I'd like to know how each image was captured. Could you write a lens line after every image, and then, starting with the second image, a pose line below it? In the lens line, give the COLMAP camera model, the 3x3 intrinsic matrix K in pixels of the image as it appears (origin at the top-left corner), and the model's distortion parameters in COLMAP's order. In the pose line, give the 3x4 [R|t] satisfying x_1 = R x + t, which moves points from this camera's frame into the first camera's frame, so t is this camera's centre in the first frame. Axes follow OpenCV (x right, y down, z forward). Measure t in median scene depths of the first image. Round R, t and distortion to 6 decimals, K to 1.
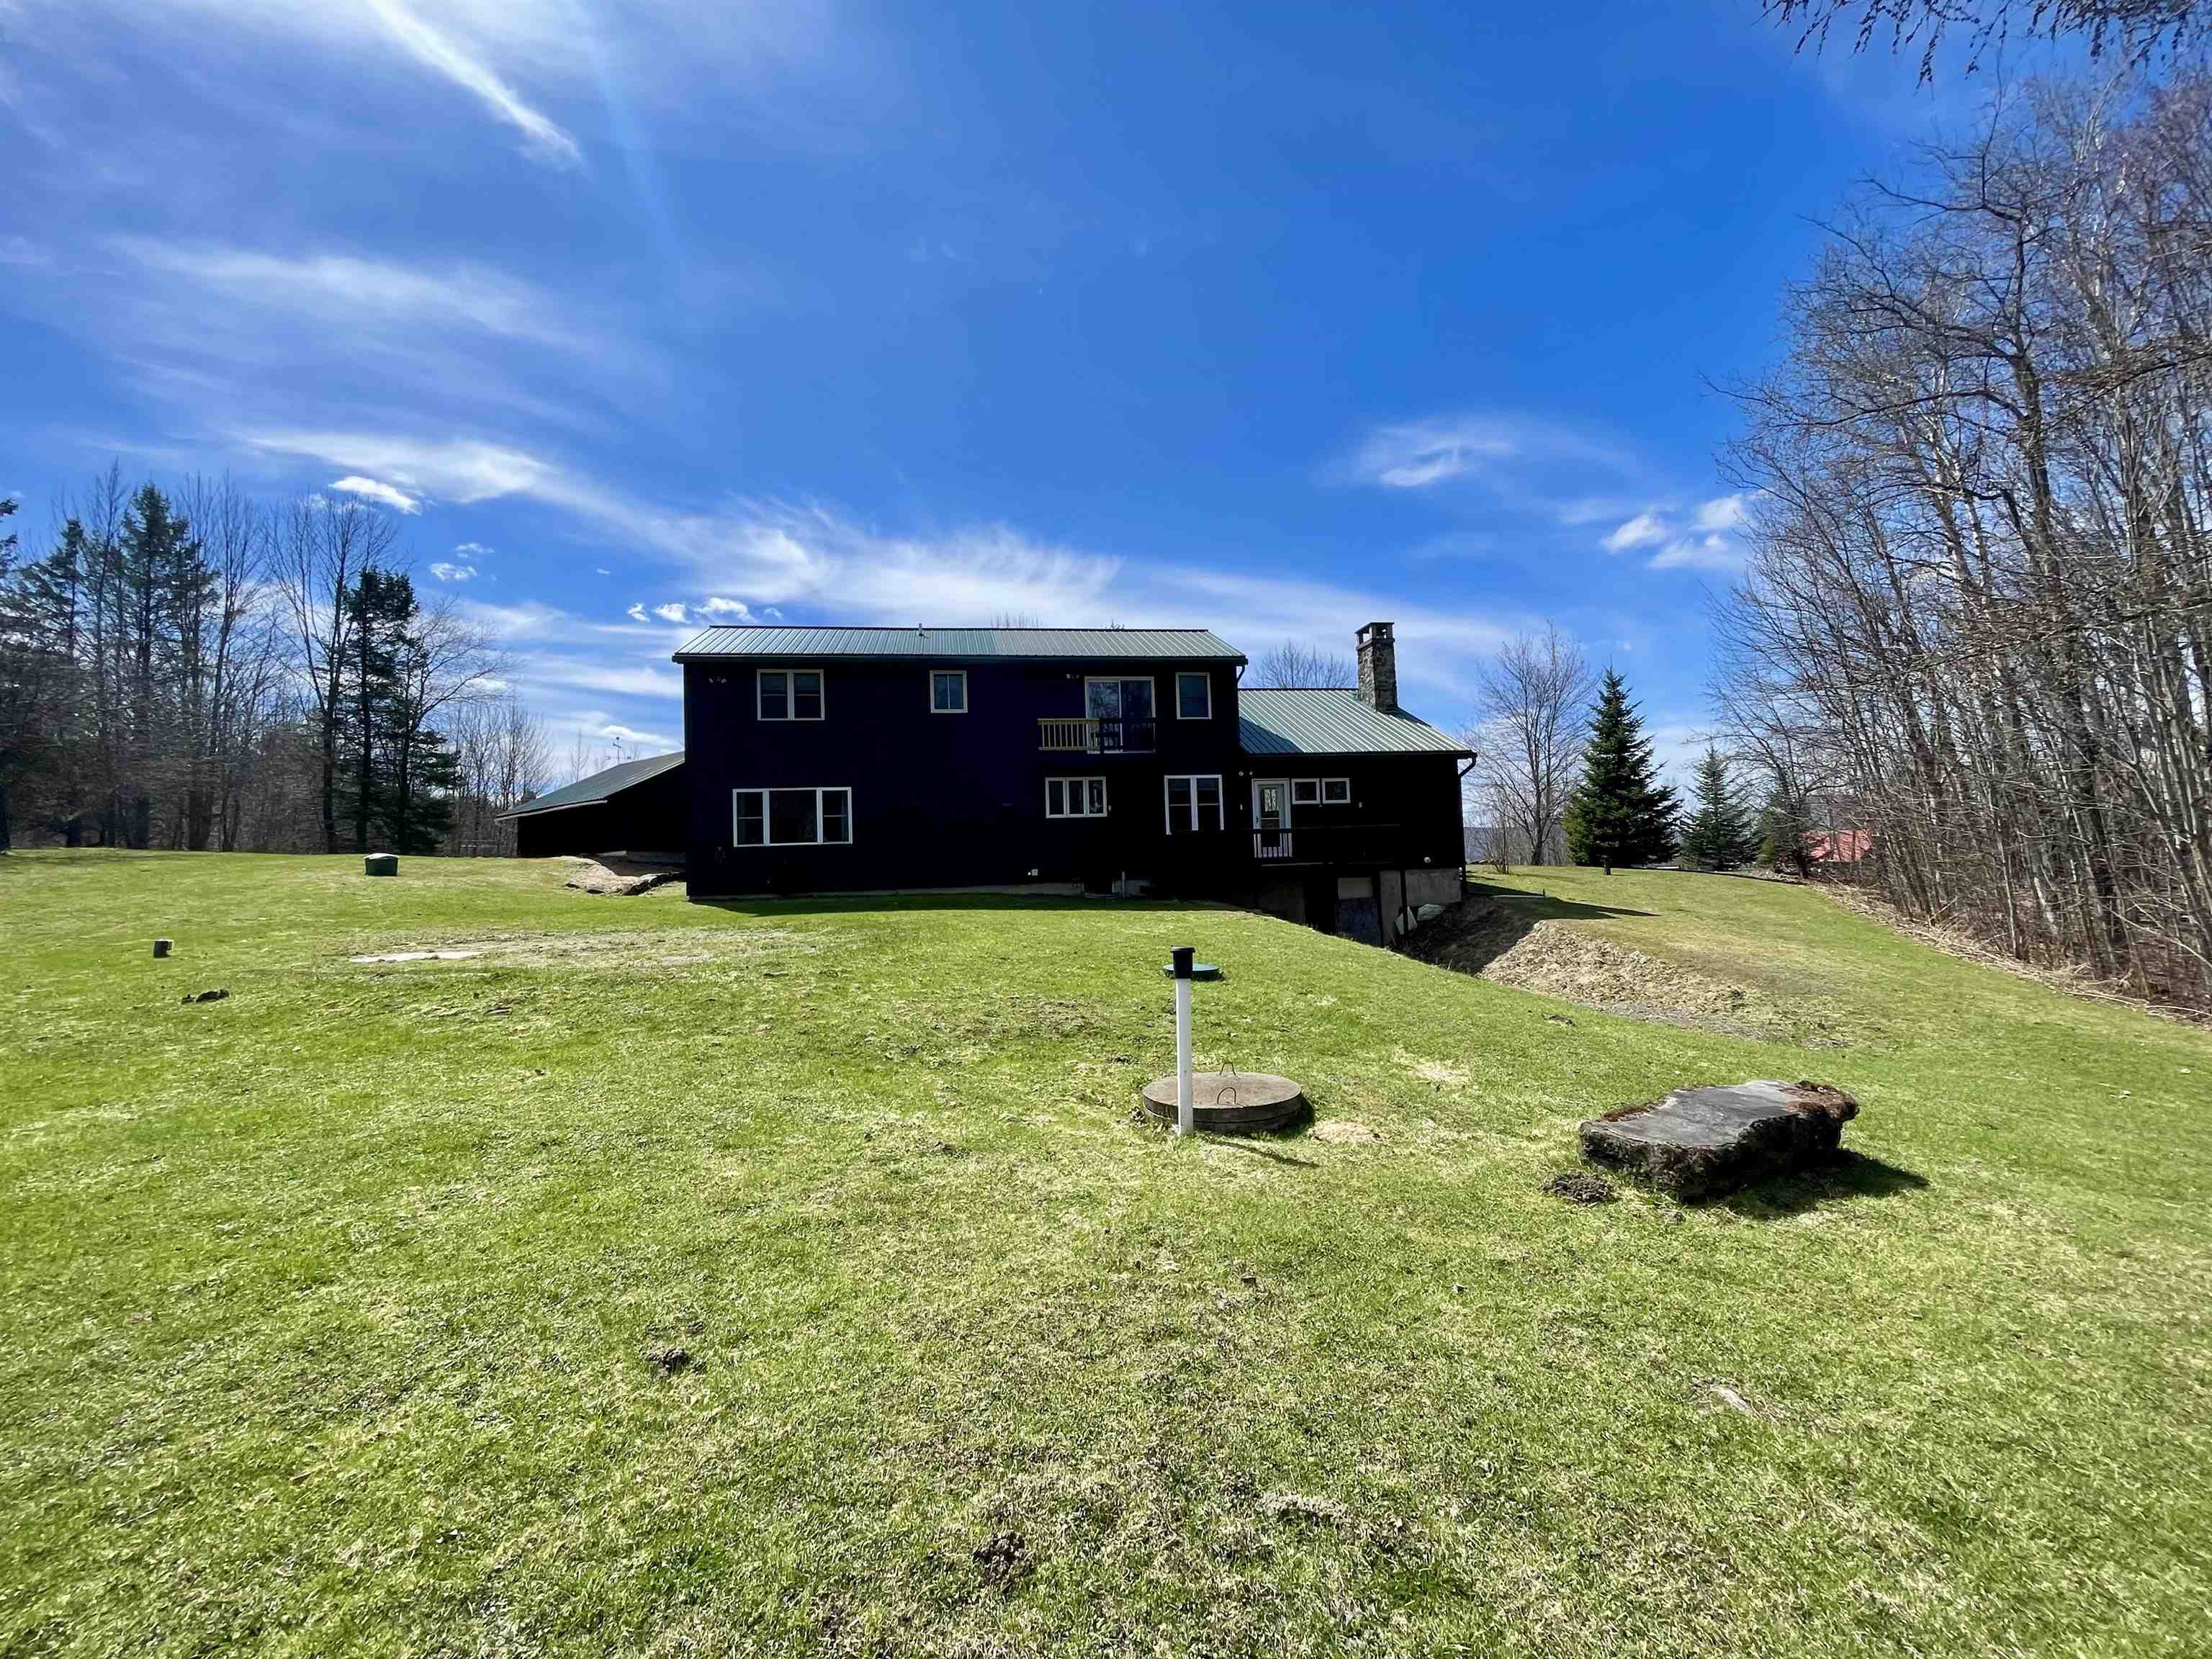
lens RADIAL K [[948.3, 0, 1106.0], [0, 948.3, 829.5], [0, 0, 1]] dist [0.002257, 0.000267]
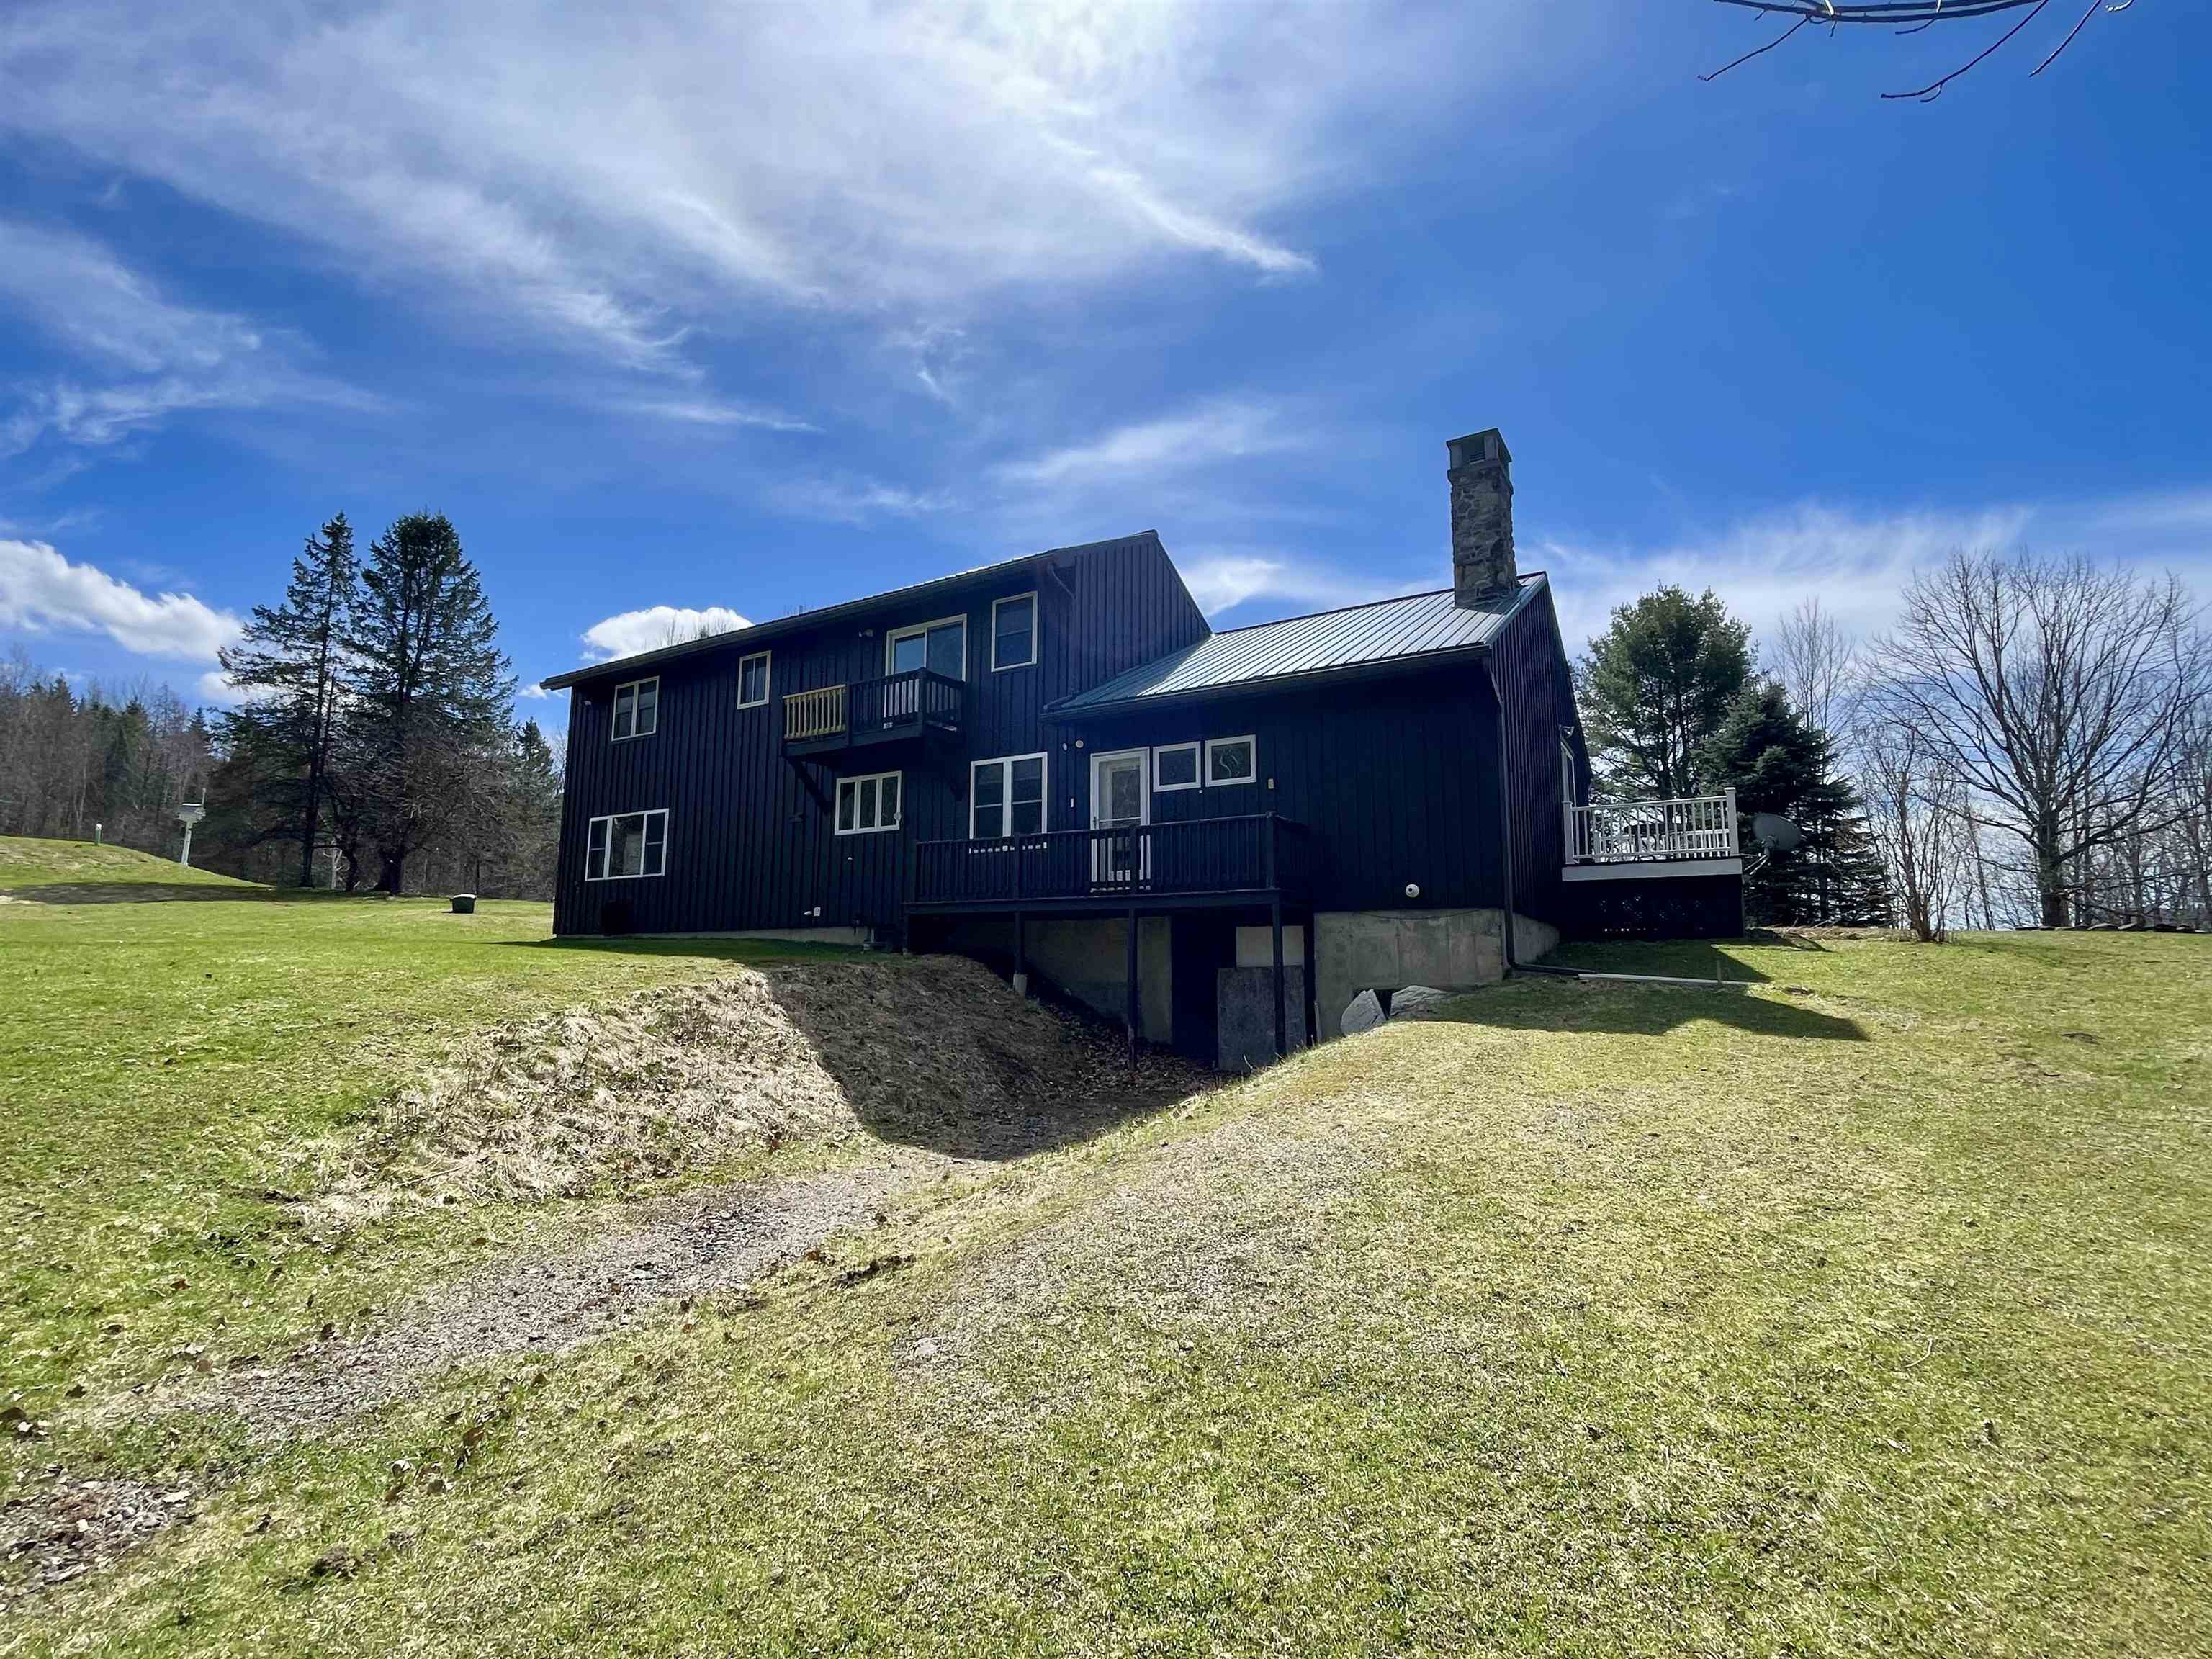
lens RADIAL K [[1062.9, 0, 1083.4], [0, 1062.9, 832.8], [0, 0, 1]] dist [-0.002191, 0.010991]
pose [[0.728972, -0.051976, -0.682568, 0.589970], [-0.003952, 0.996777, -0.080124, 0.046931], [0.684533, 0.061106, 0.726417, 0.521165]]
